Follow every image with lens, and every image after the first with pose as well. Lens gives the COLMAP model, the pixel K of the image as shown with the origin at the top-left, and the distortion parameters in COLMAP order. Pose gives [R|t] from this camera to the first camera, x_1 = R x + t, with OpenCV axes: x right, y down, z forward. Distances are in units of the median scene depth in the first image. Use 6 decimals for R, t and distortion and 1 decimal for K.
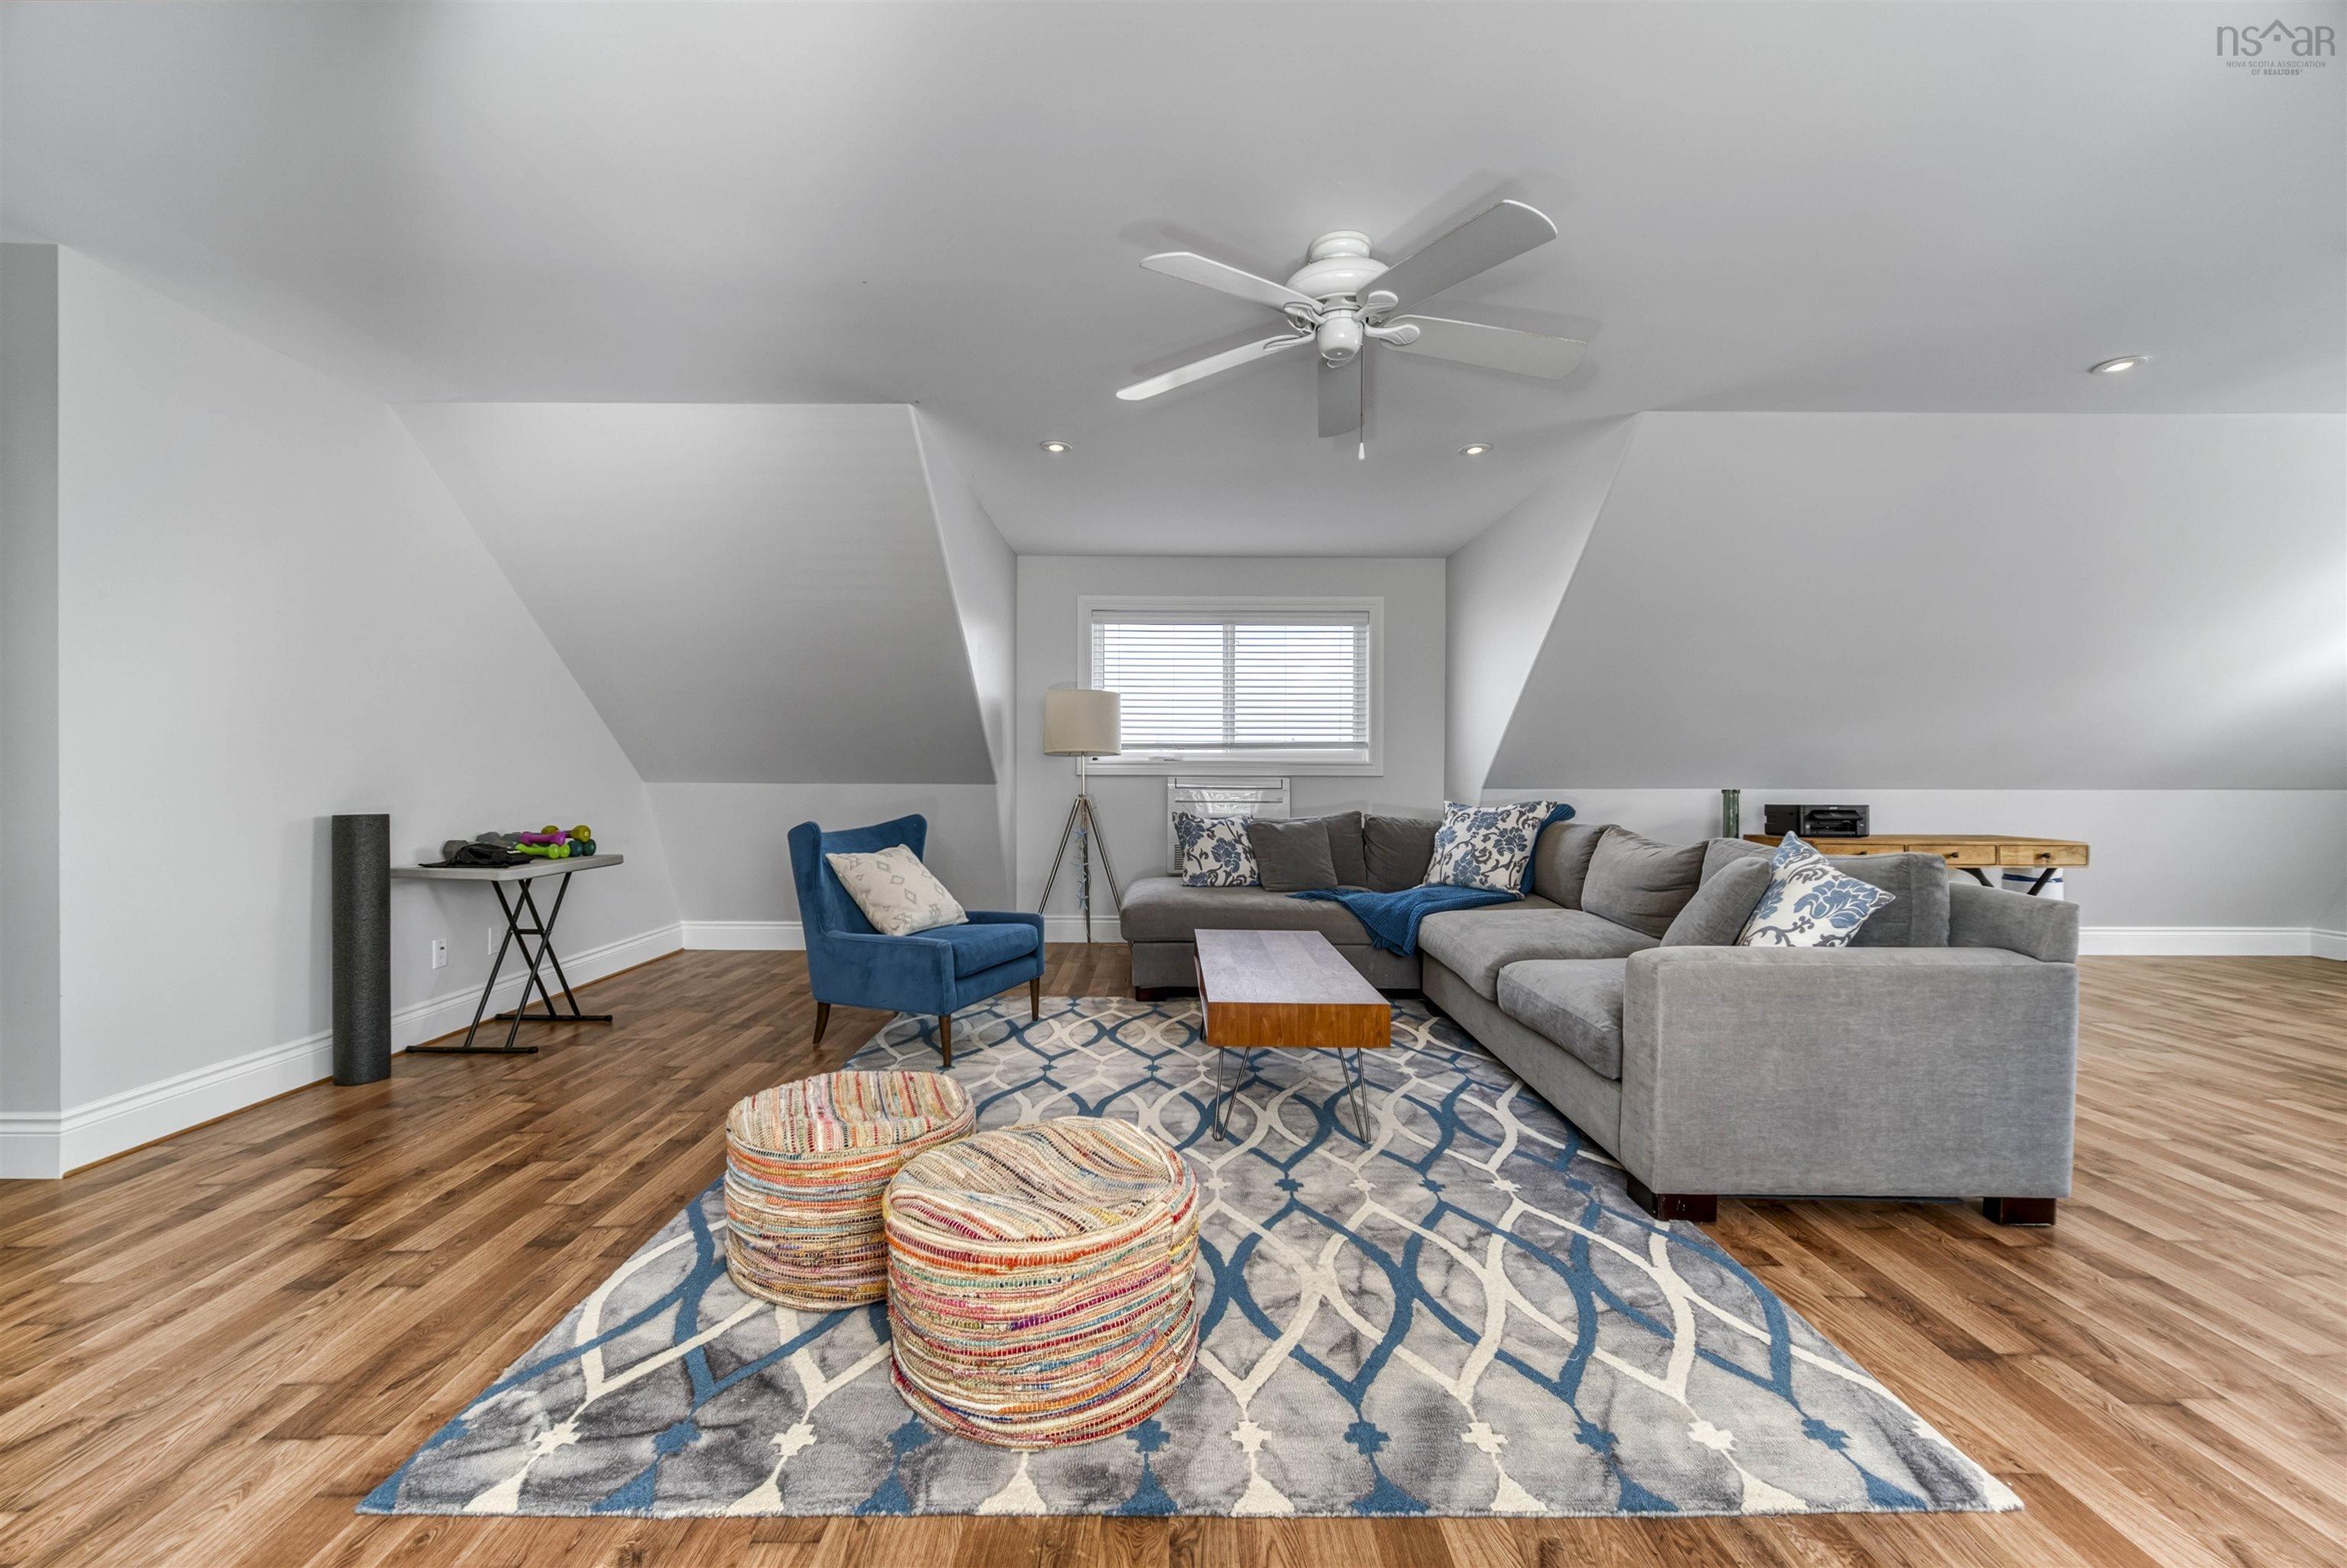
lens RADIAL K [[924.5, 0, 1169.5], [0, 924.5, 785.0], [0, 0, 1]] dist [-0.004798, -0.000243]
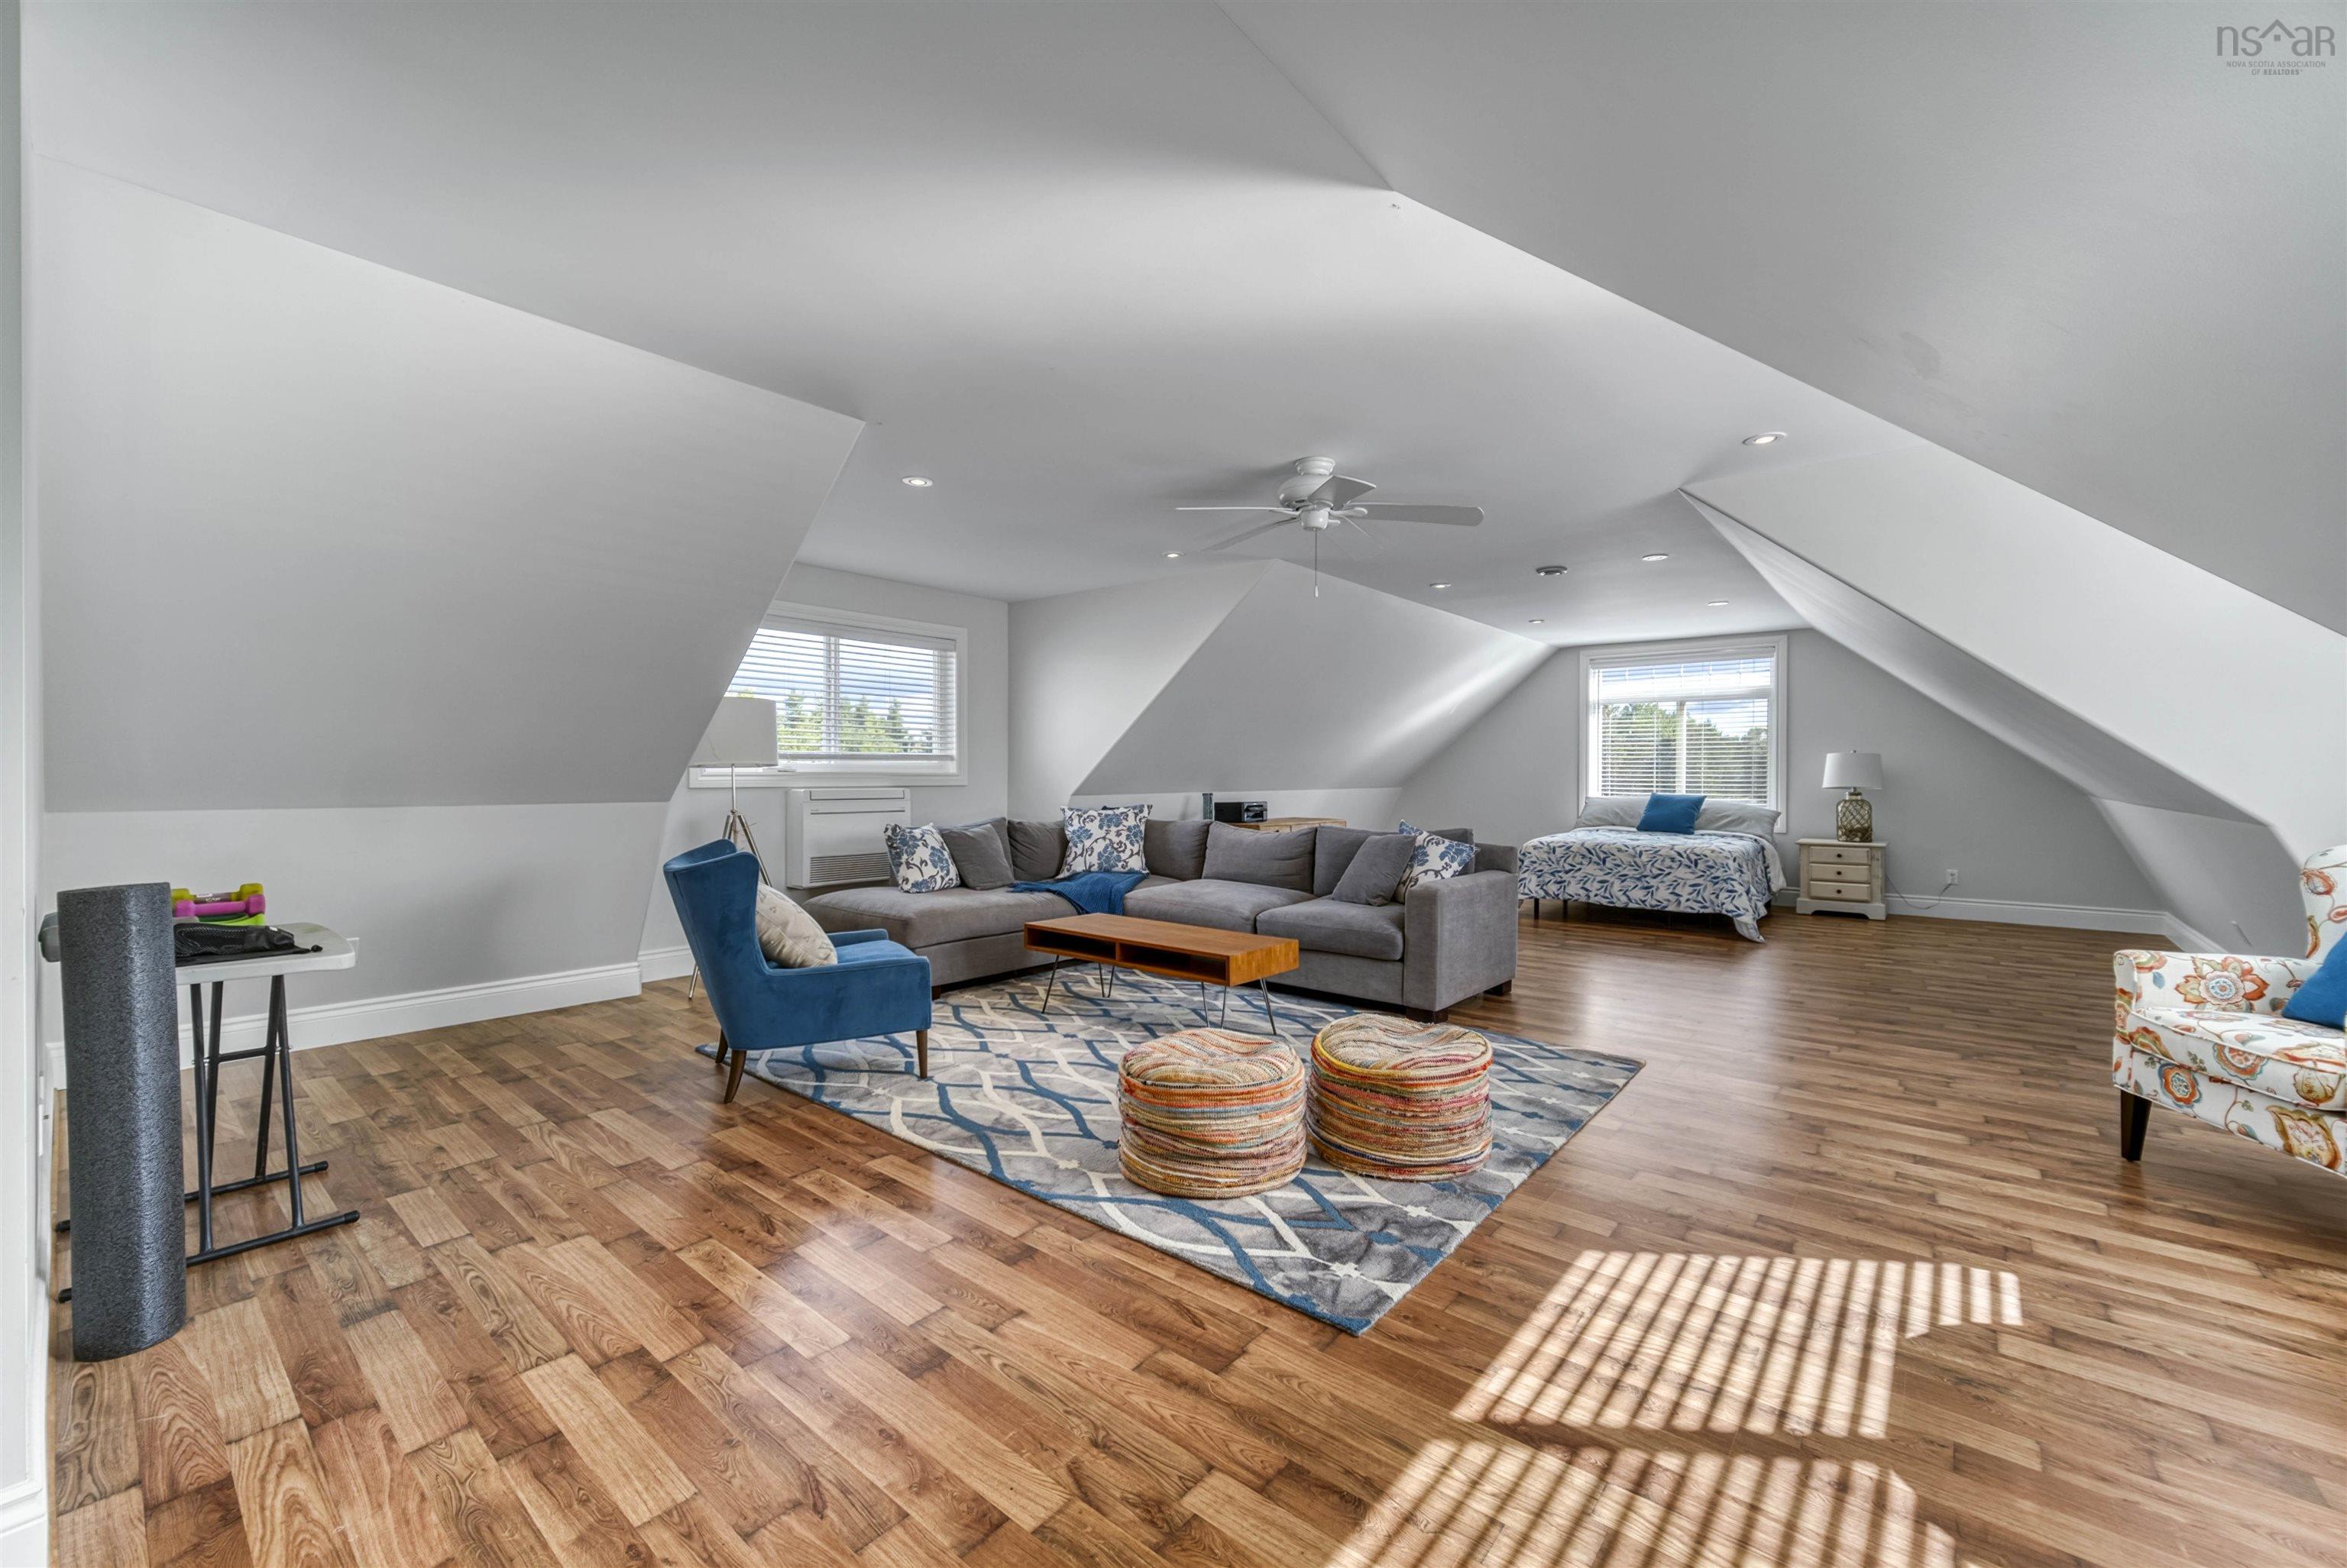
lens RADIAL K [[924.5, 0, 1169.5], [0, 924.5, 785.0], [0, 0, 1]] dist [-0.004798, -0.000243]
pose [[0.650289, -0.010821, 0.759610, -0.889229], [0.007387, 0.999941, 0.007921, -0.032132], [-0.759651, 0.000460, 0.650330, 0.119614]]
